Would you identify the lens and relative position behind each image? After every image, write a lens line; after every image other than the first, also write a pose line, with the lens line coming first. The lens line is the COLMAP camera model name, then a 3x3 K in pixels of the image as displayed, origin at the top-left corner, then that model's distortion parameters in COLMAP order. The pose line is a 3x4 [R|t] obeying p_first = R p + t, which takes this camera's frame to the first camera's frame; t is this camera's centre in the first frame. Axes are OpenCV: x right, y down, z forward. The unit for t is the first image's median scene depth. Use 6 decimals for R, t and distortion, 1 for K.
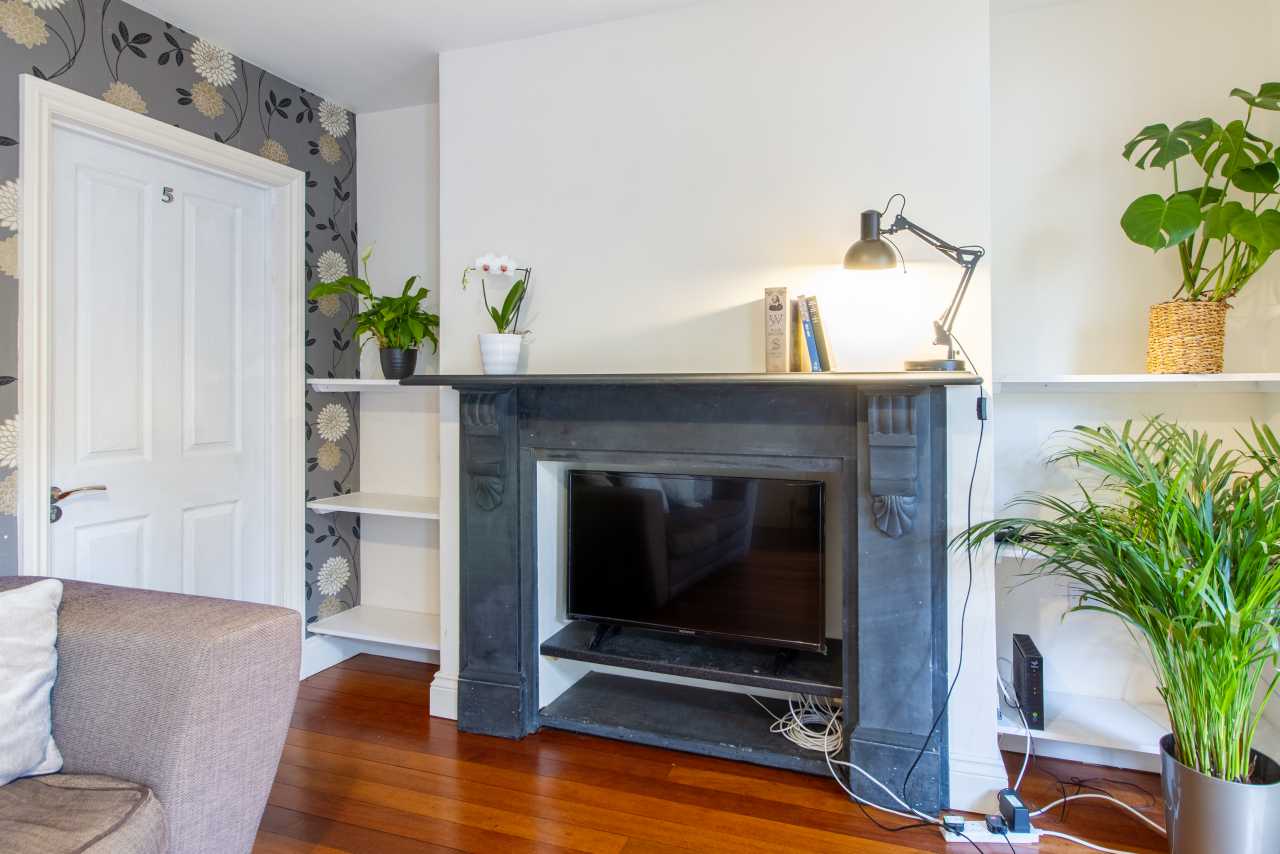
lens RADIAL K [[746.5, 0, 643.1], [0, 746.5, 379.4], [0, 0, 1]] dist [-0.000772, -0.000126]
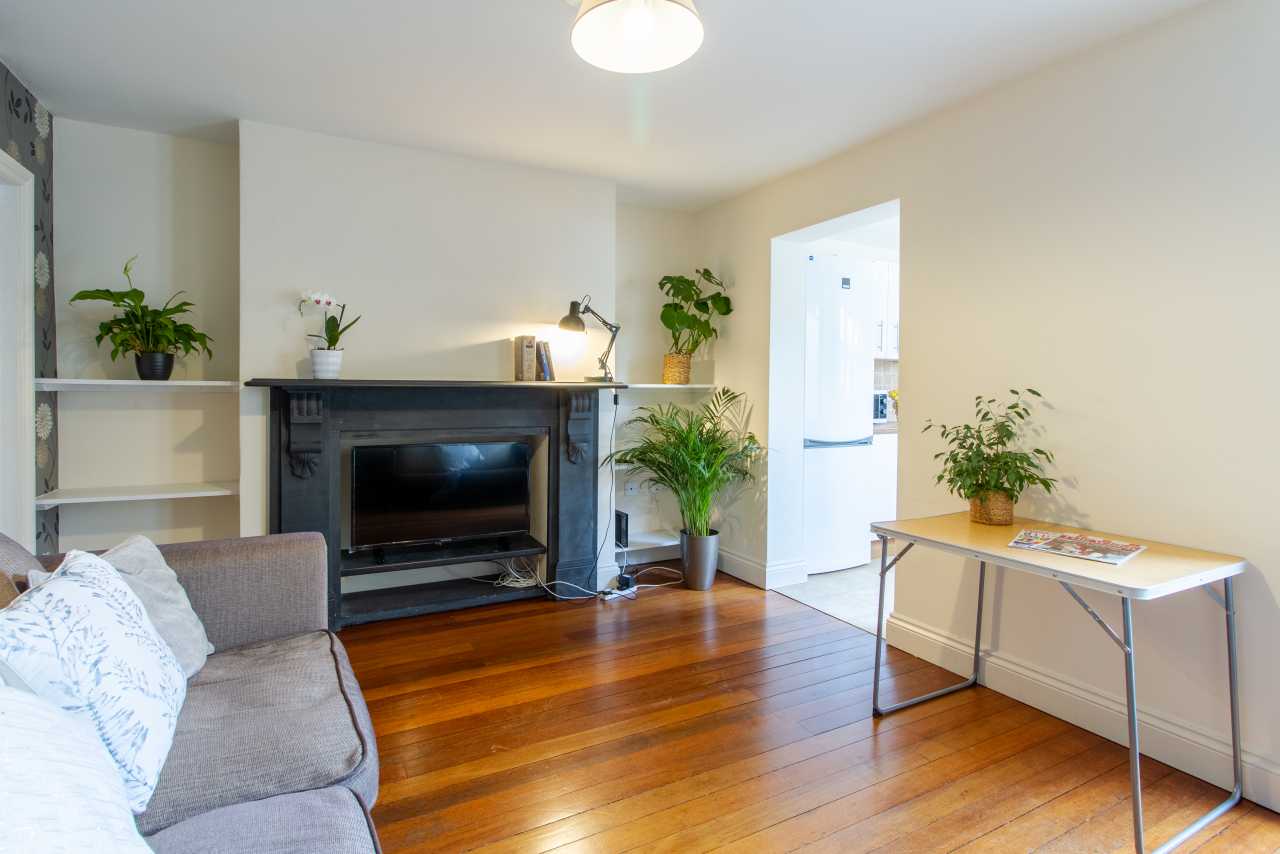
lens RADIAL K [[658.8, 0, 642.4], [0, 658.8, 402.5], [0, 0, 1]] dist [-0.000484, -0.000057]
pose [[0.687521, -0.010326, 0.726091, -0.776651], [-0.012624, 0.999578, 0.026169, -0.002804], [-0.726055, -0.027158, 0.687100, -0.319564]]
